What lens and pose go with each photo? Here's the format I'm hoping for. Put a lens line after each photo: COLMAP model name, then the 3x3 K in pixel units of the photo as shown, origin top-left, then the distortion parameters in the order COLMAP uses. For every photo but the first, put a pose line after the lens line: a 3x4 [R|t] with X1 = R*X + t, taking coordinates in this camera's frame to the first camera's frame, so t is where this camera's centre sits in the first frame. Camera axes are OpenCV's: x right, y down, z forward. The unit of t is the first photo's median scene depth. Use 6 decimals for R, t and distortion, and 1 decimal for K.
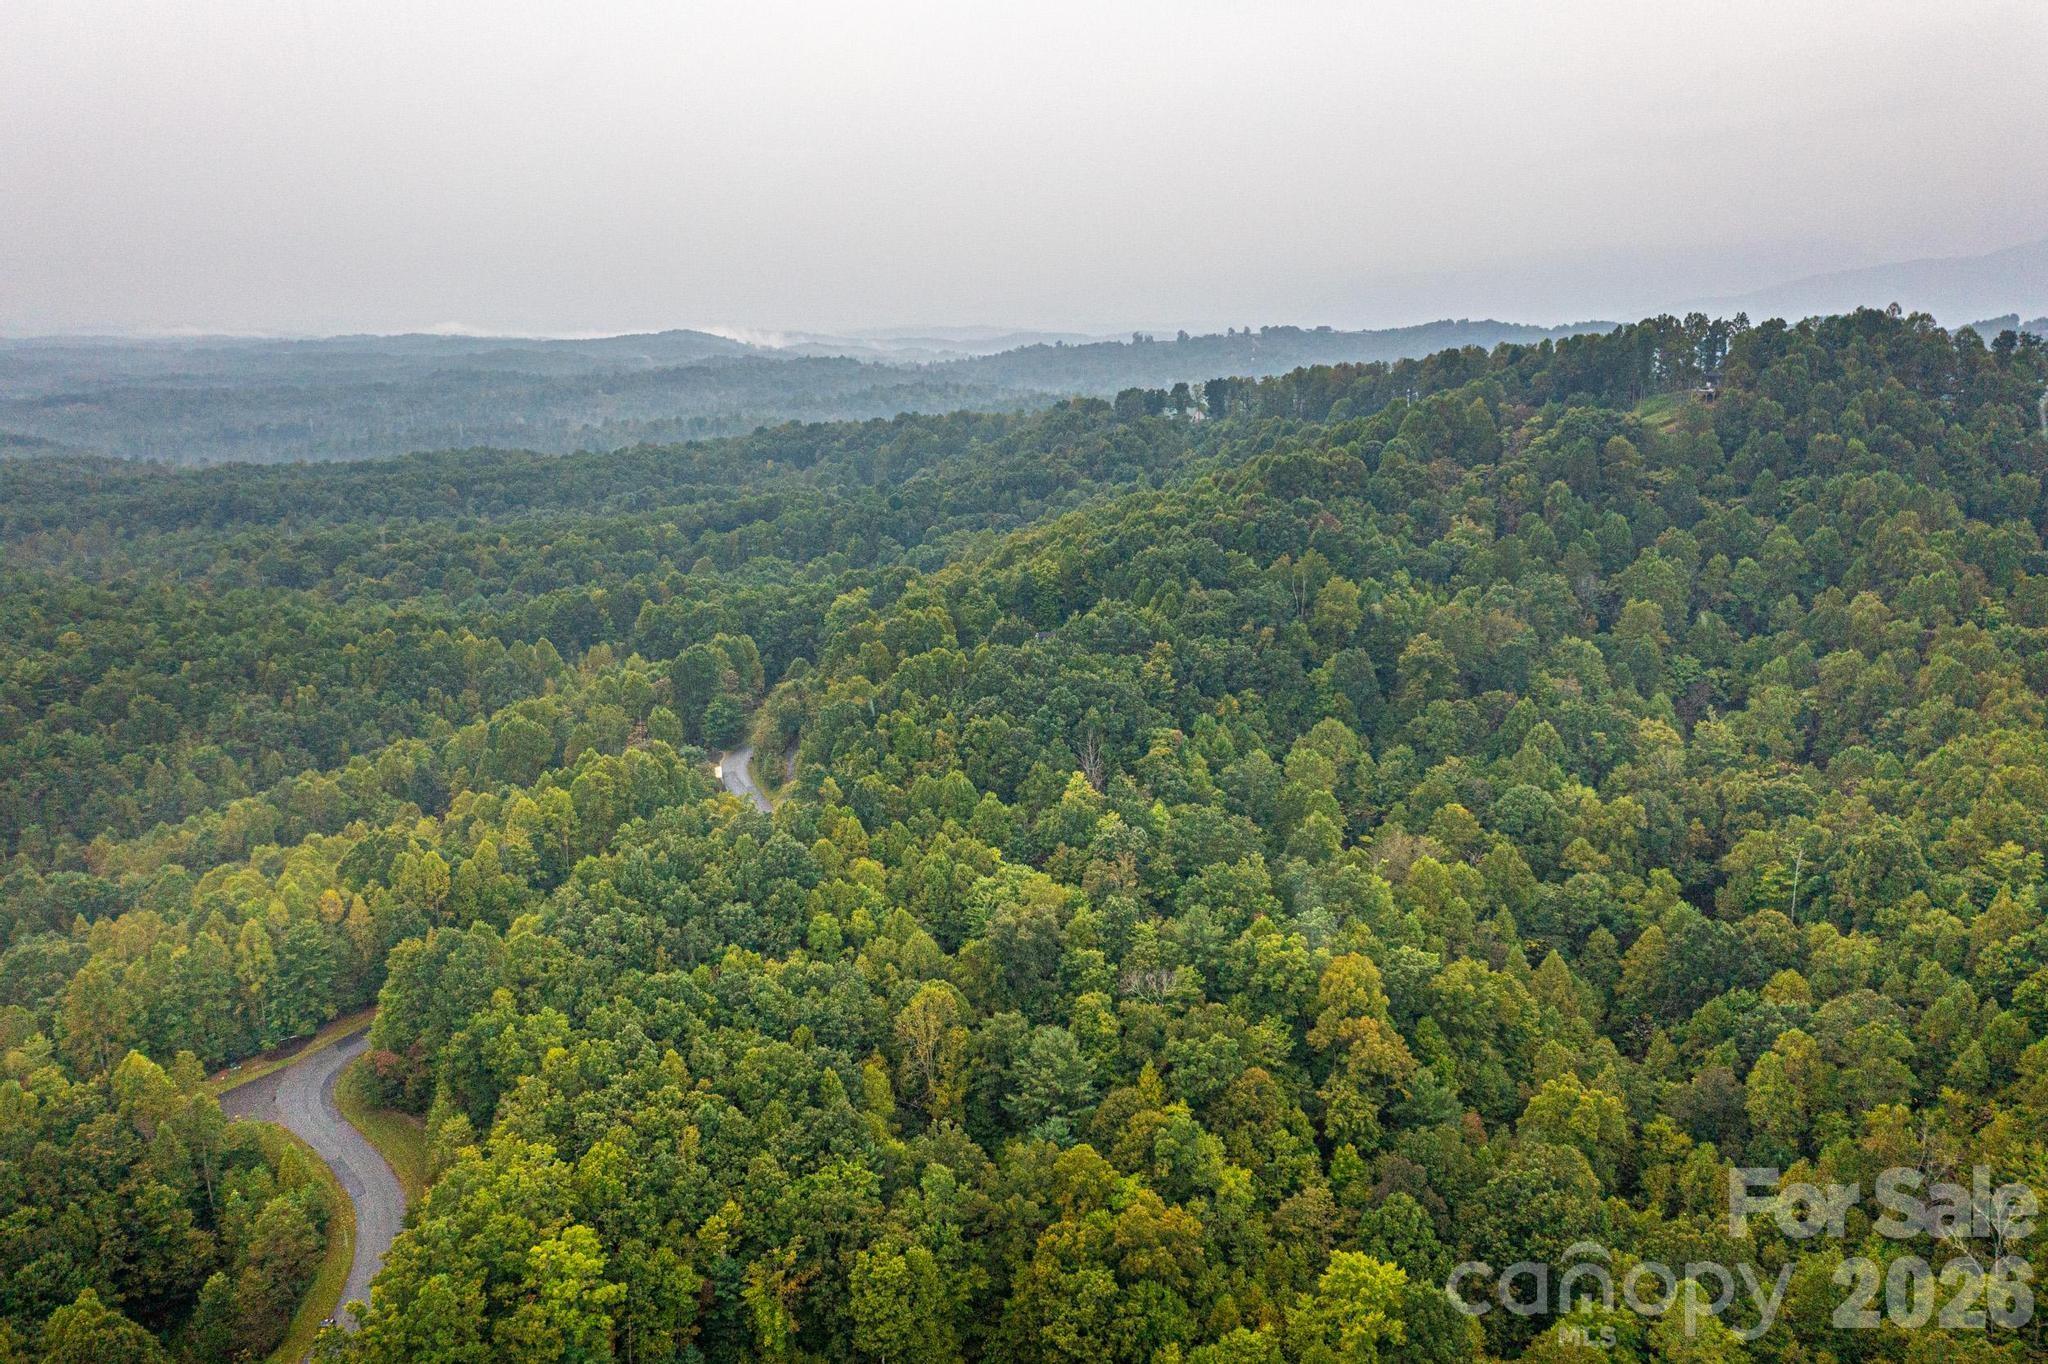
lens RADIAL K [[1615.7, 0, 1020.8], [0, 1615.7, 687.3], [0, 0, 1]] dist [-0.013930, 0.037557]
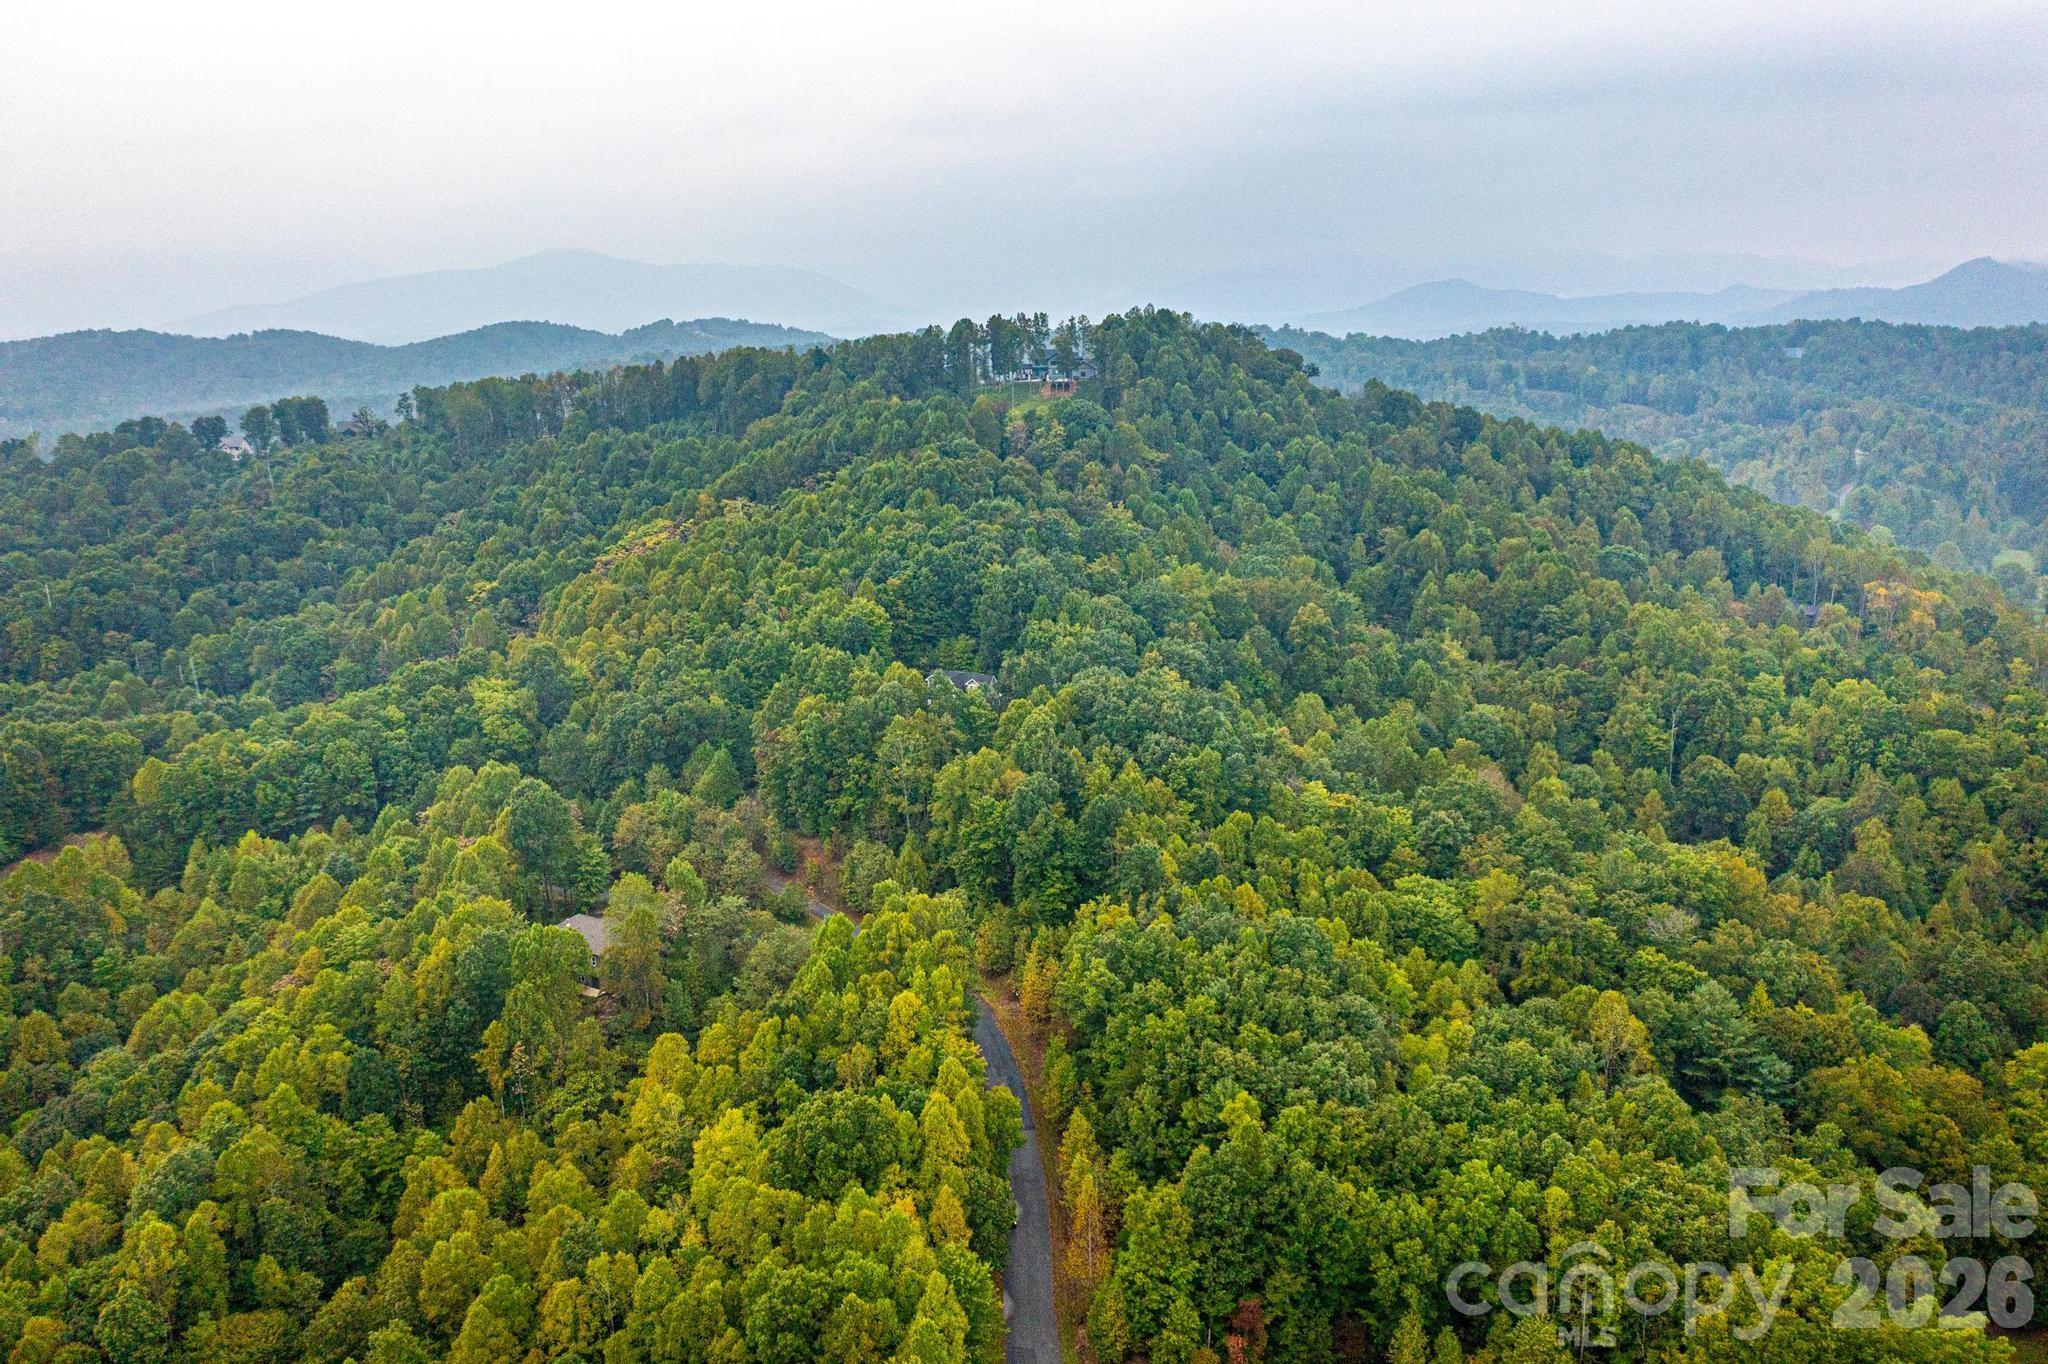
lens RADIAL K [[1615.7, 0, 1029.4], [0, 1615.7, 689.5], [0, 0, 1]] dist [-0.013930, 0.037557]
pose [[0.642587, -0.180806, 0.744574, -0.677891], [0.183205, 0.979829, 0.079822, -0.095659], [-0.743988, 0.085117, 0.662750, 0.408722]]
